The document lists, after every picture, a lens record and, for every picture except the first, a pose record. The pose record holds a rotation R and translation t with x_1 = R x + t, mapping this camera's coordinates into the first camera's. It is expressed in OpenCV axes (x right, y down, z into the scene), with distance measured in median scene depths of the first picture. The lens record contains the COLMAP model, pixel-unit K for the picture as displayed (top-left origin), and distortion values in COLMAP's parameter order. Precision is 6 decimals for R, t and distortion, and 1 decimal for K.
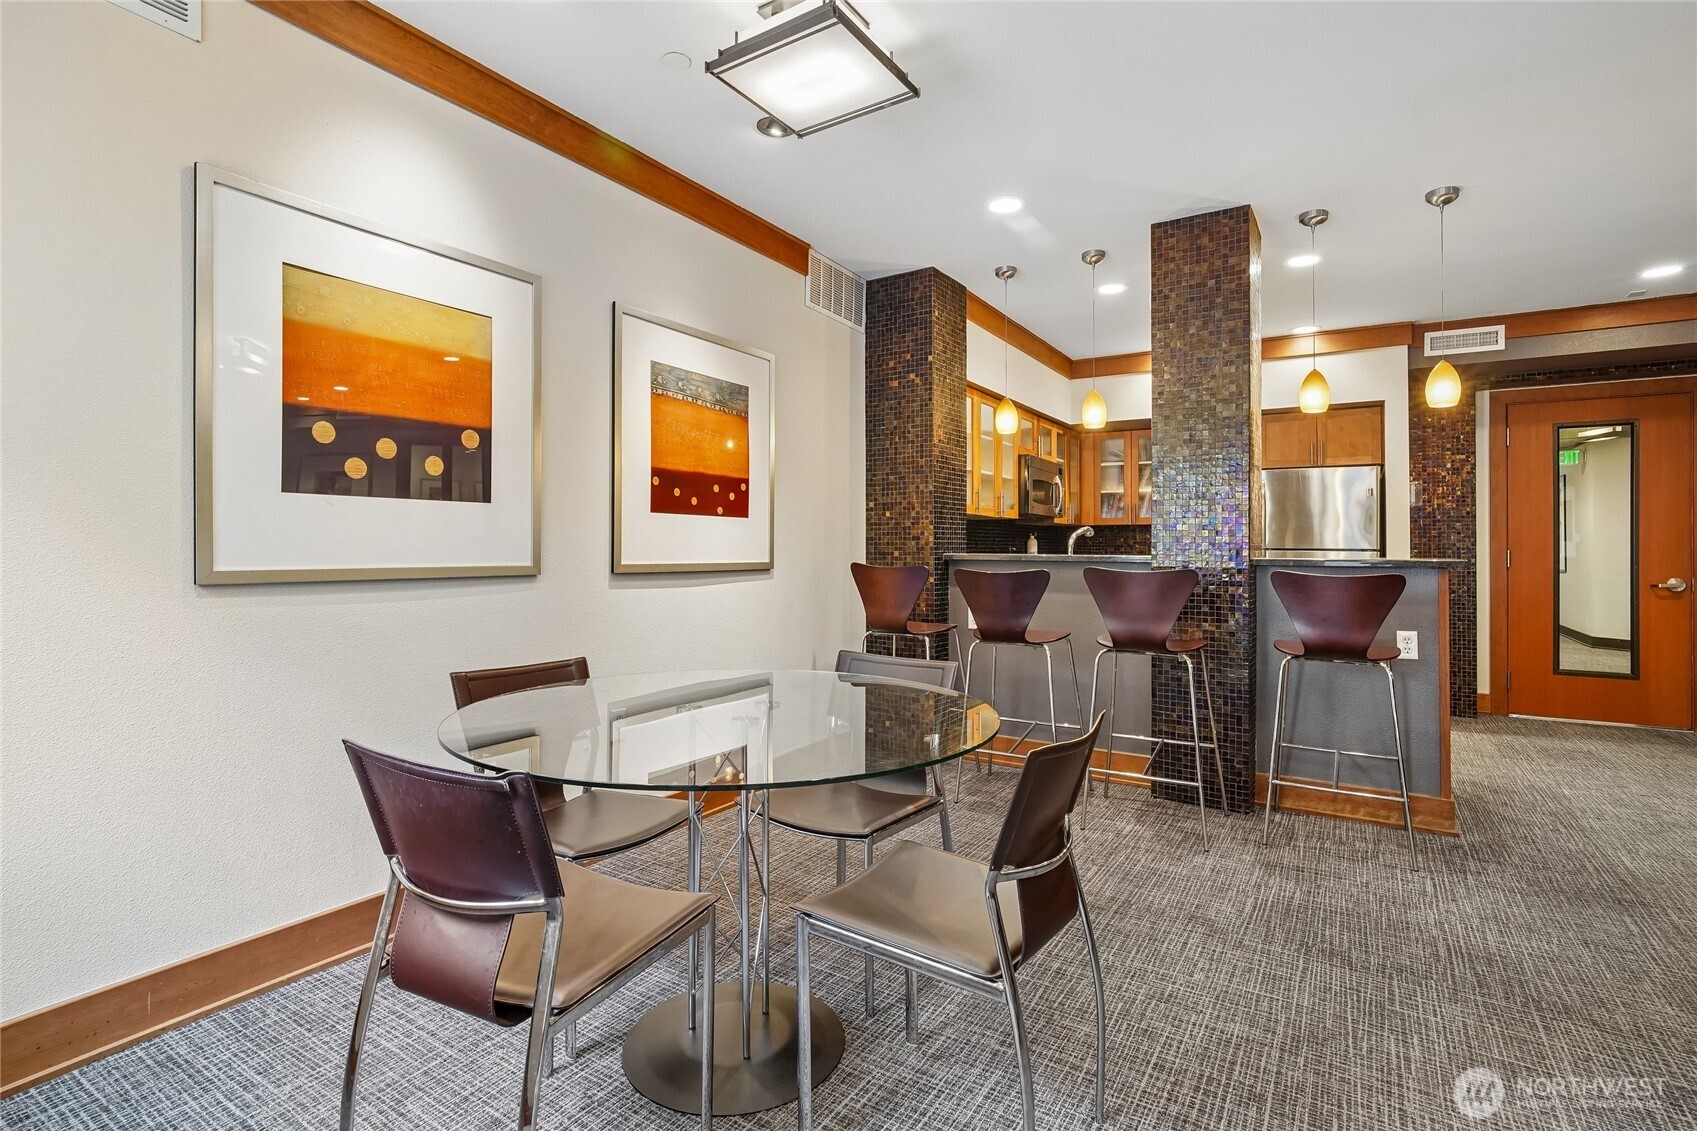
lens RADIAL K [[805.5, 0, 847.2], [0, 805.5, 553.1], [0, 0, 1]] dist [-0.020229, 0.008626]
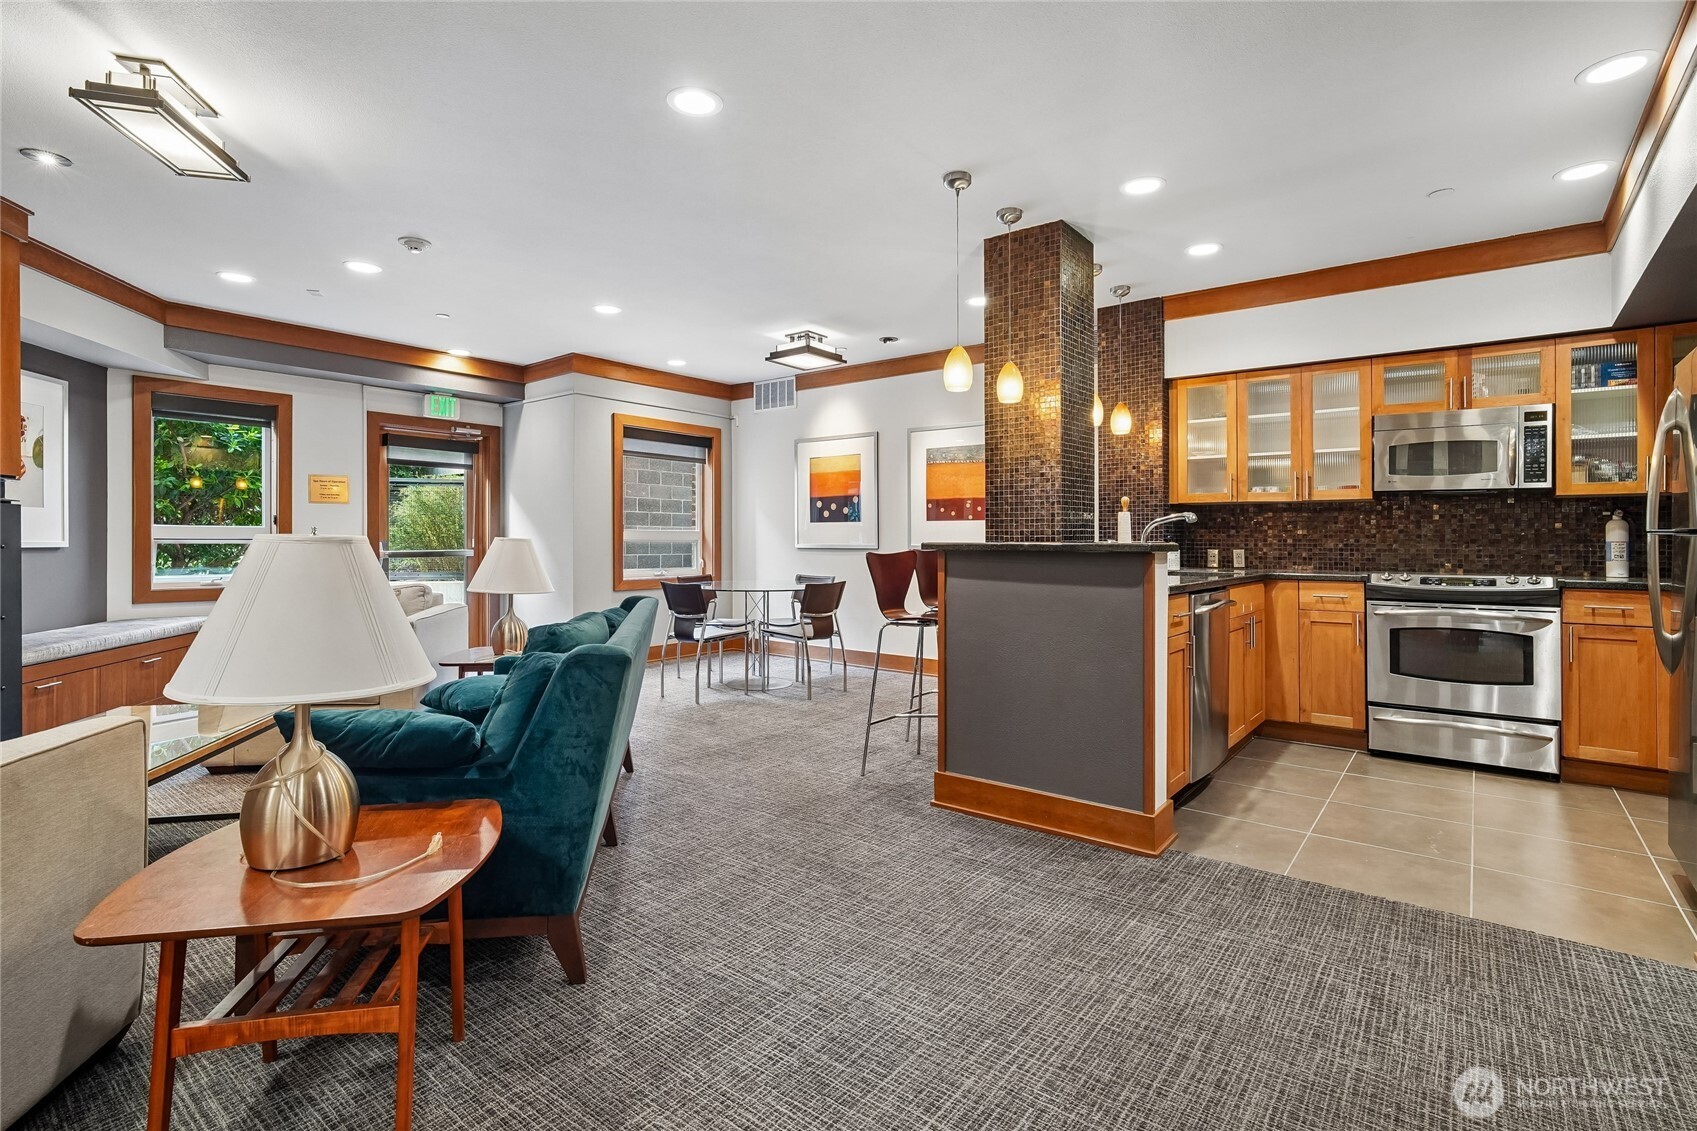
lens RADIAL K [[805.5, 0, 865.8], [0, 805.5, 544.4], [0, 0, 1]] dist [-0.020229, 0.008626]
pose [[-0.098149, -0.000970, -0.995171, 2.301377], [-0.006579, 0.999978, -0.000325, 0.015446], [0.995150, 0.006516, -0.098153, 1.294570]]
